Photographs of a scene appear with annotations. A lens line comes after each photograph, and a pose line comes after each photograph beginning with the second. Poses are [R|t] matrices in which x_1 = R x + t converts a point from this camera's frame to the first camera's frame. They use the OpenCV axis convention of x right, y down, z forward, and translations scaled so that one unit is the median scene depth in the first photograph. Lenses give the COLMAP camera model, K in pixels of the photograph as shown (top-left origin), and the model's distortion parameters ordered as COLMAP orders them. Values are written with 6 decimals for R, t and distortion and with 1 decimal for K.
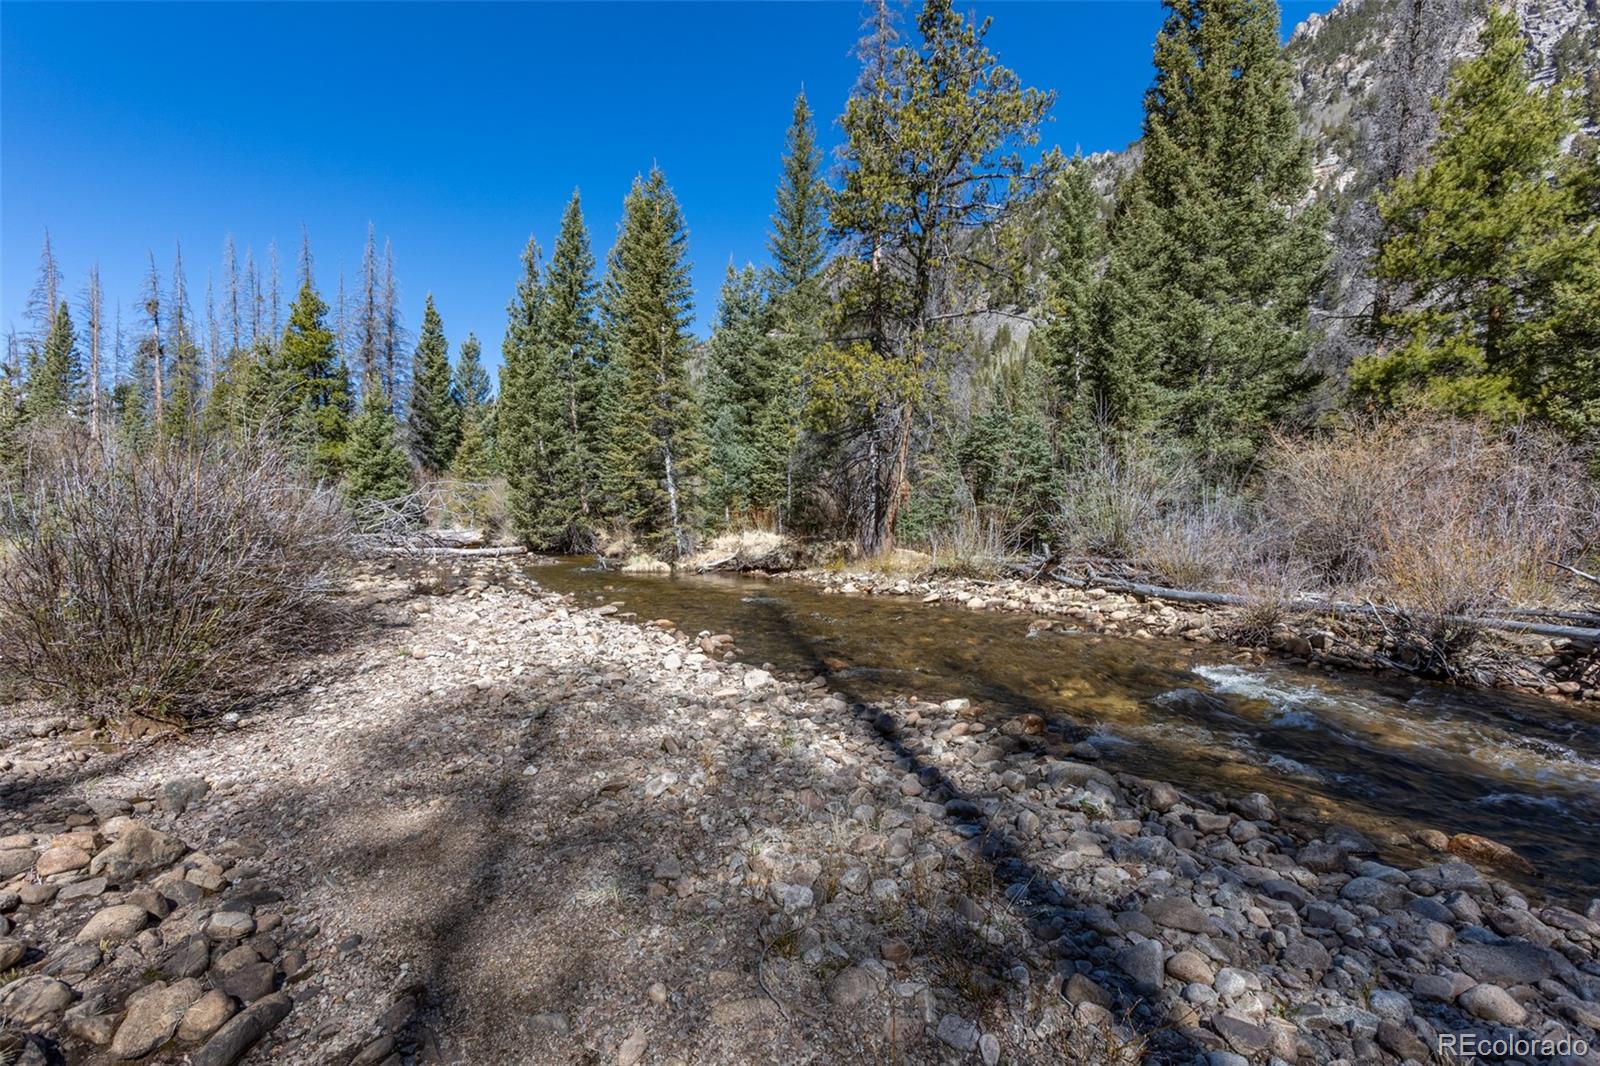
lens RADIAL K [[741.0, 0, 797.4], [0, 741.0, 524.2], [0, 0, 1]] dist [0.000552, 0.000676]
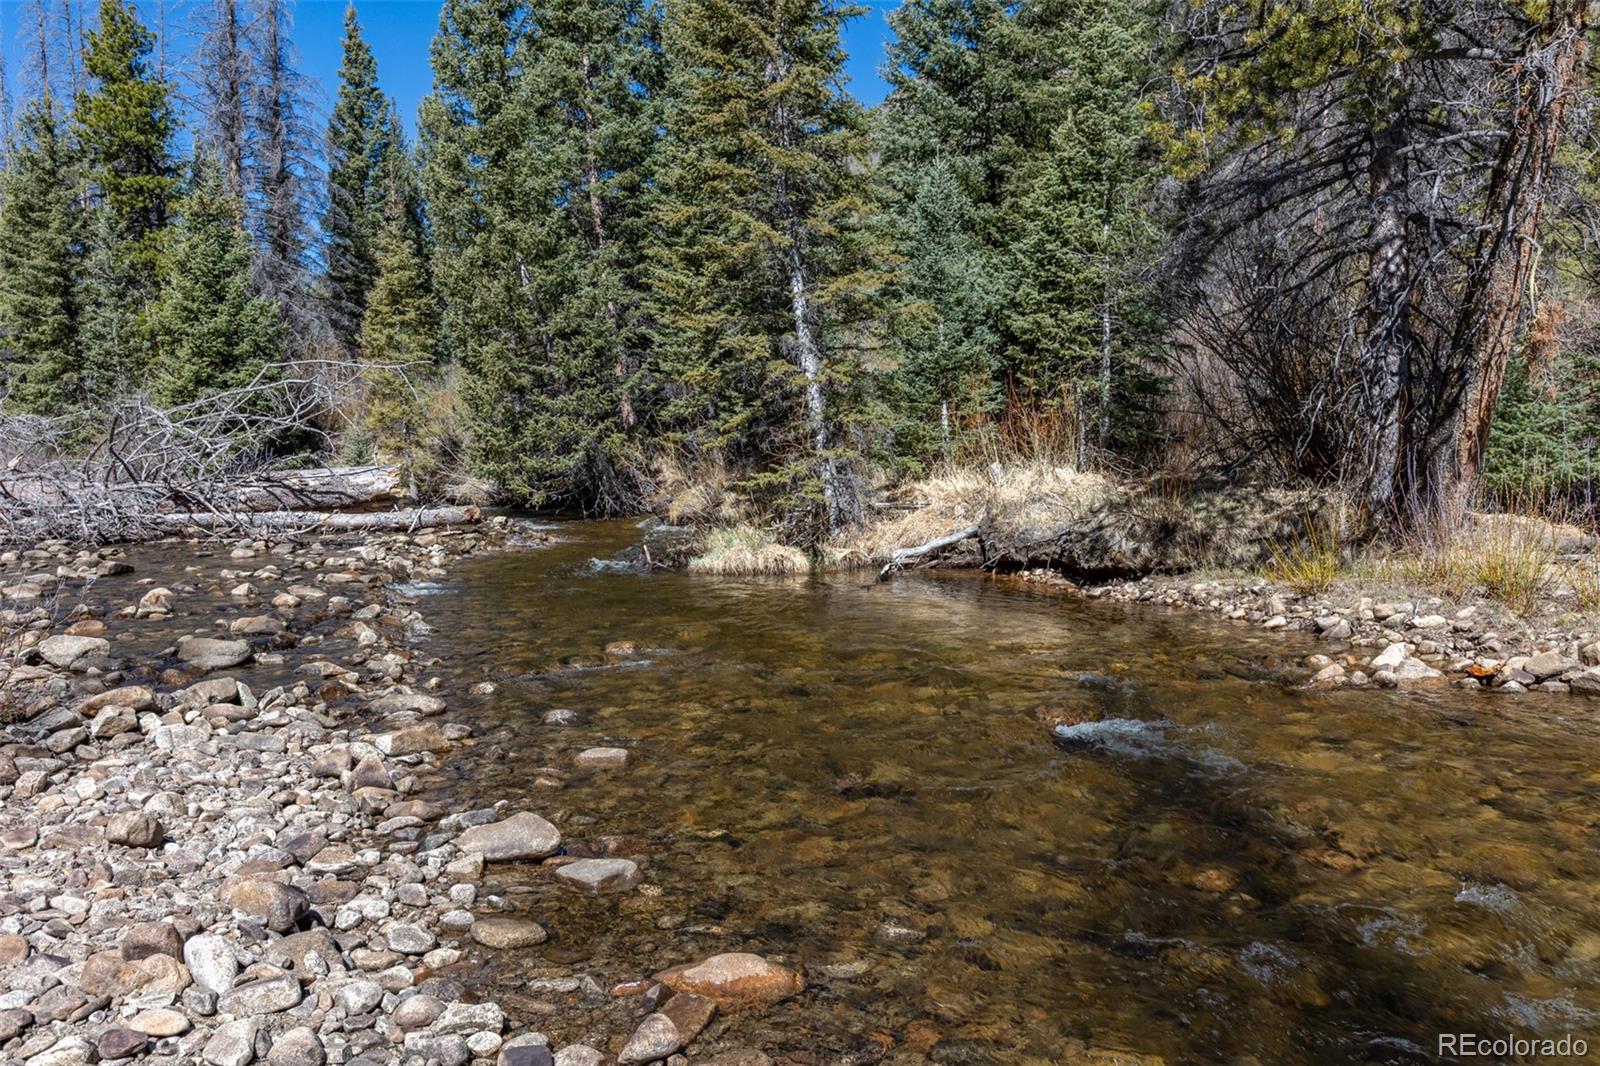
lens RADIAL K [[1321.9, 0, 800.0], [0, 1321.9, 533.0], [0, 0, 1]] dist [0.001855, 0.004004]
pose [[0.982922, -0.006605, -0.183902, -0.040887], [0.019647, 0.997410, 0.069190, -0.003505], [0.182968, -0.071621, 0.980506, 0.271050]]
